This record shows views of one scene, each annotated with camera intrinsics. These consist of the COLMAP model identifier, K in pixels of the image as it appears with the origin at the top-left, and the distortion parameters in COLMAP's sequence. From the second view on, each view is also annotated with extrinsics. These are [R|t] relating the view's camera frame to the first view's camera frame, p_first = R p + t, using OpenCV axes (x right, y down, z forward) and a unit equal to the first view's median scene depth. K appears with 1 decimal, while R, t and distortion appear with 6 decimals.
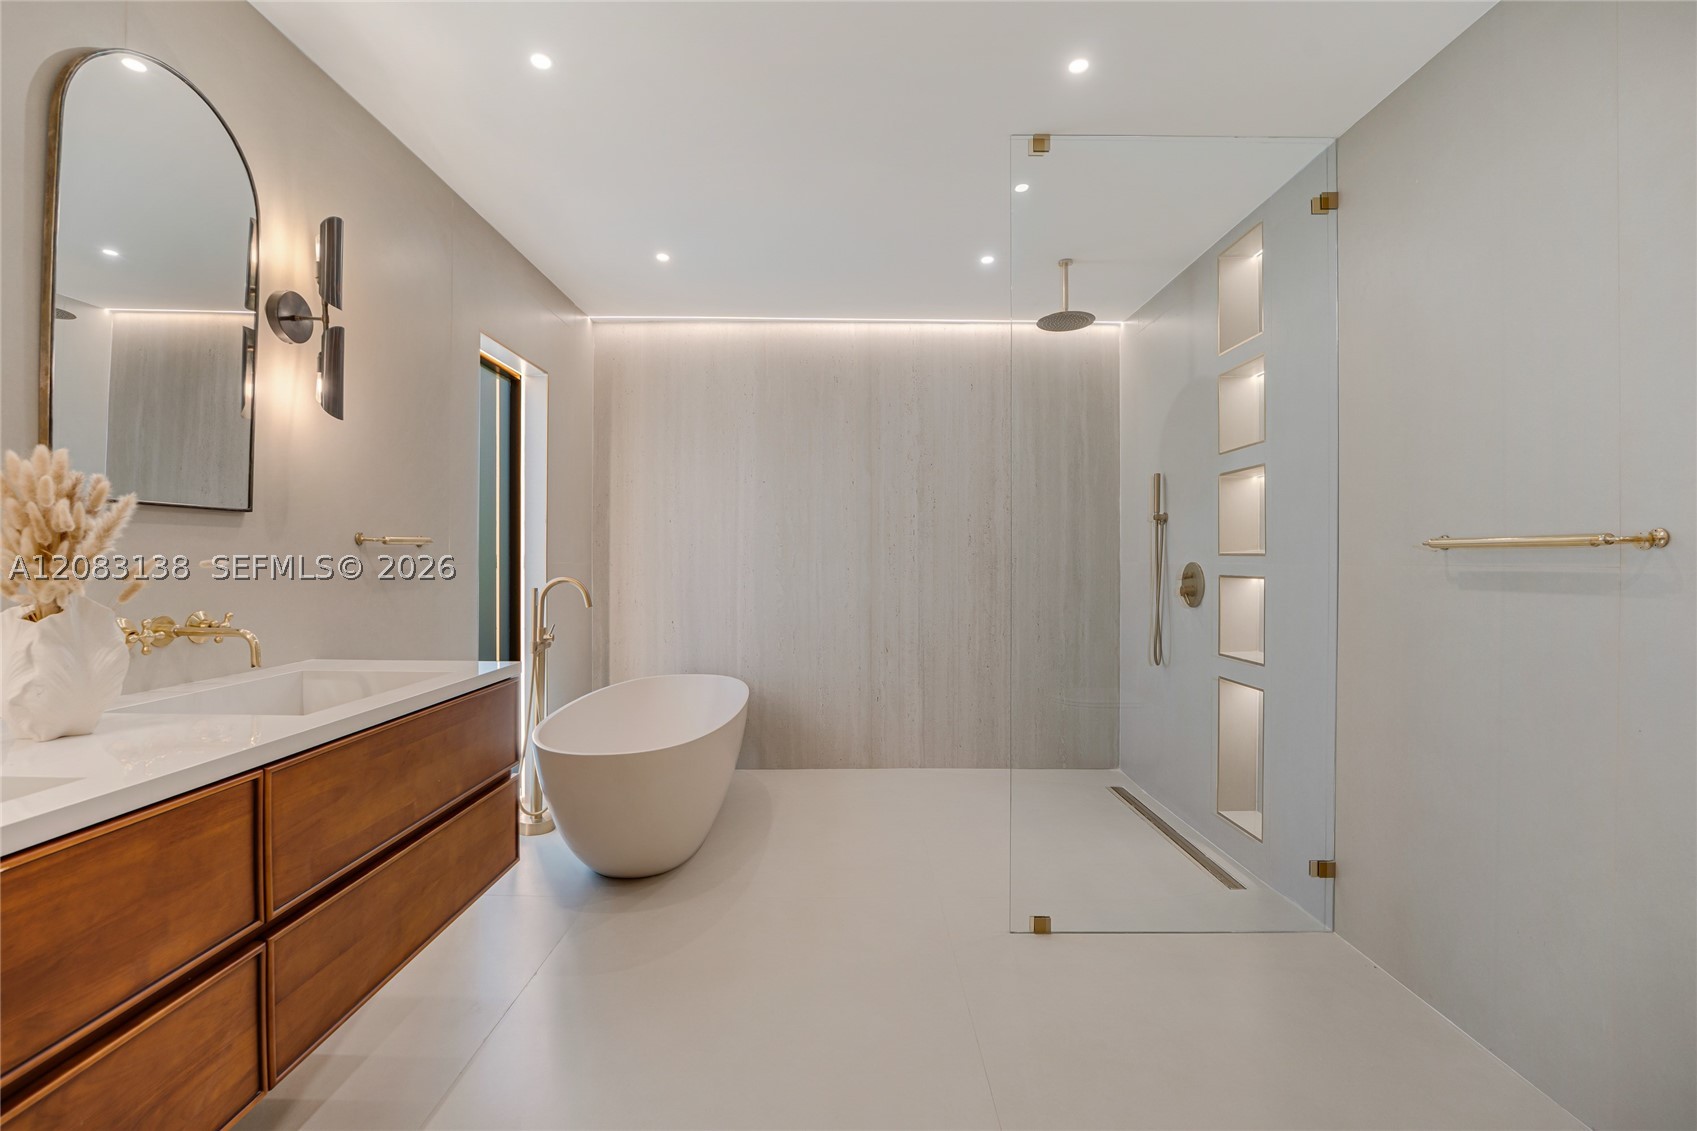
lens RADIAL K [[717.0, 0, 850.4], [0, 717.0, 562.6], [0, 0, 1]] dist [-0.017683, 0.001095]
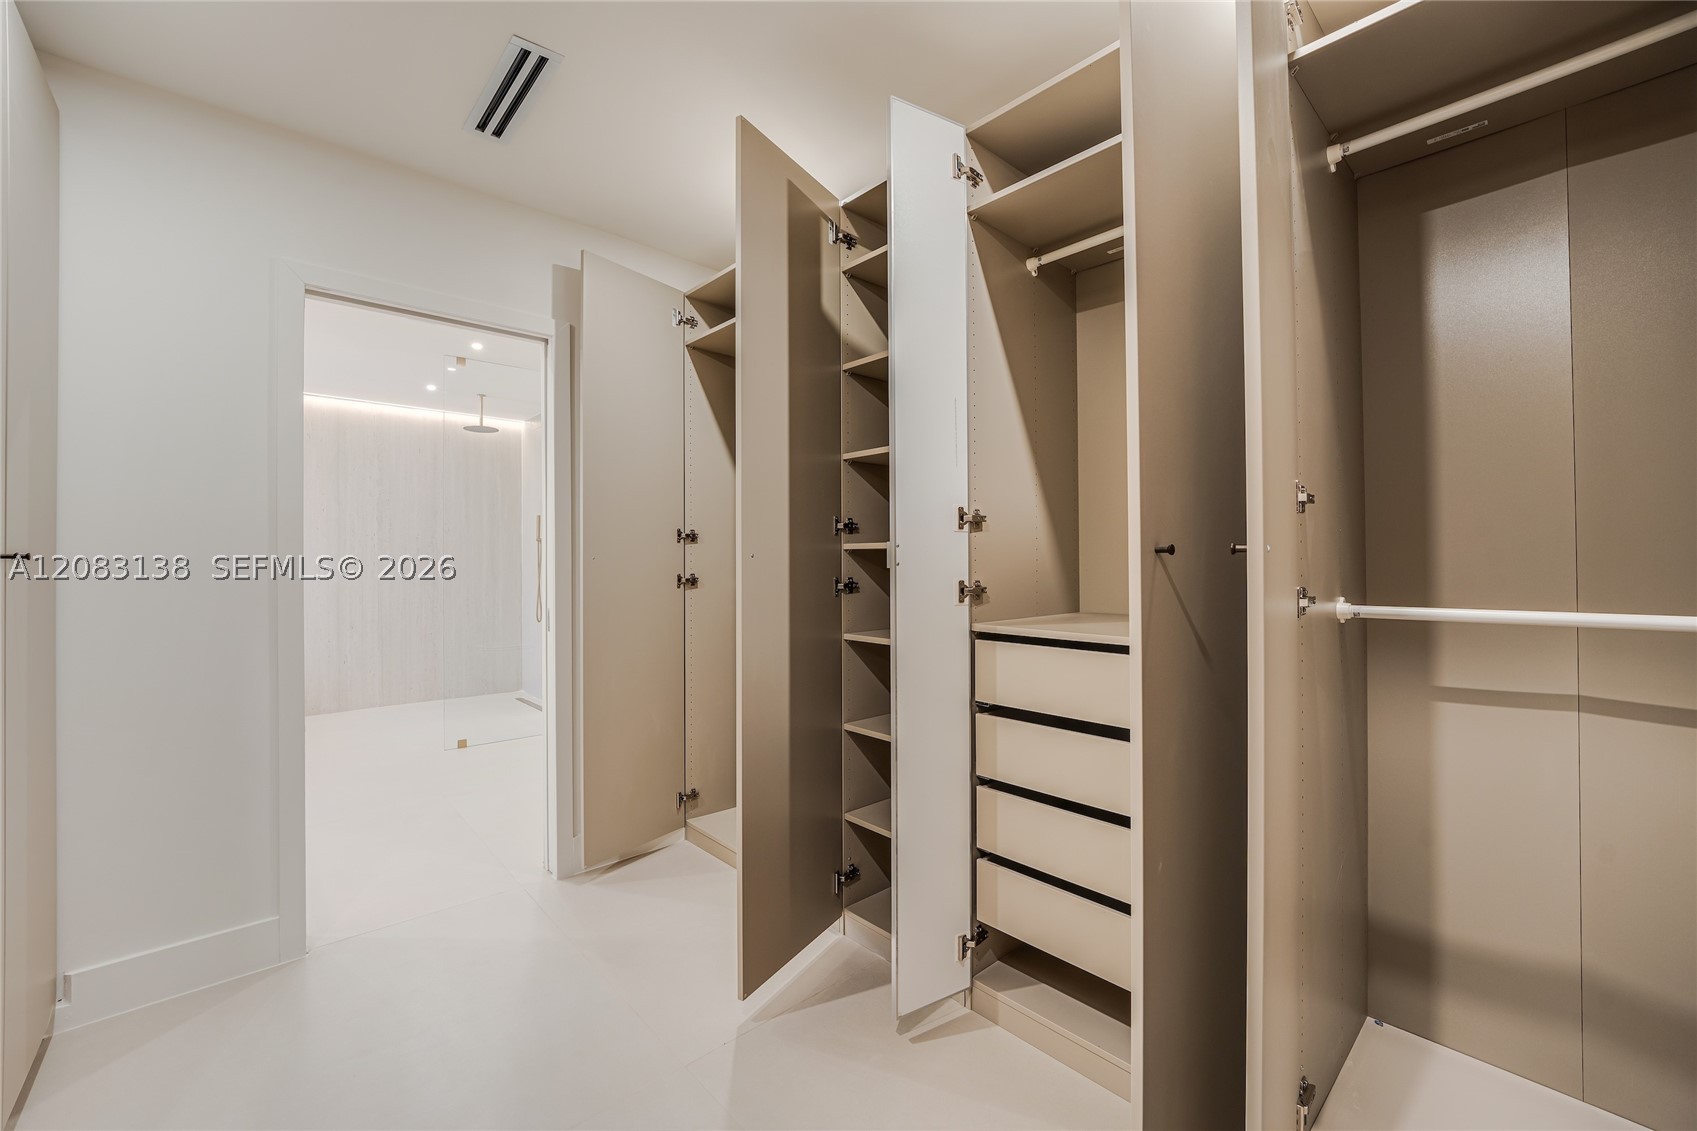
lens RADIAL K [[688.8, 0, 852.6], [0, 688.8, 558.9], [0, 0, 1]] dist [-0.027908, 0.002501]
pose [[0.736983, -0.002056, 0.675908, -0.131426], [0.002435, 0.999997, 0.000386, -0.012832], [-0.675907, 0.001362, 0.736986, -0.694345]]
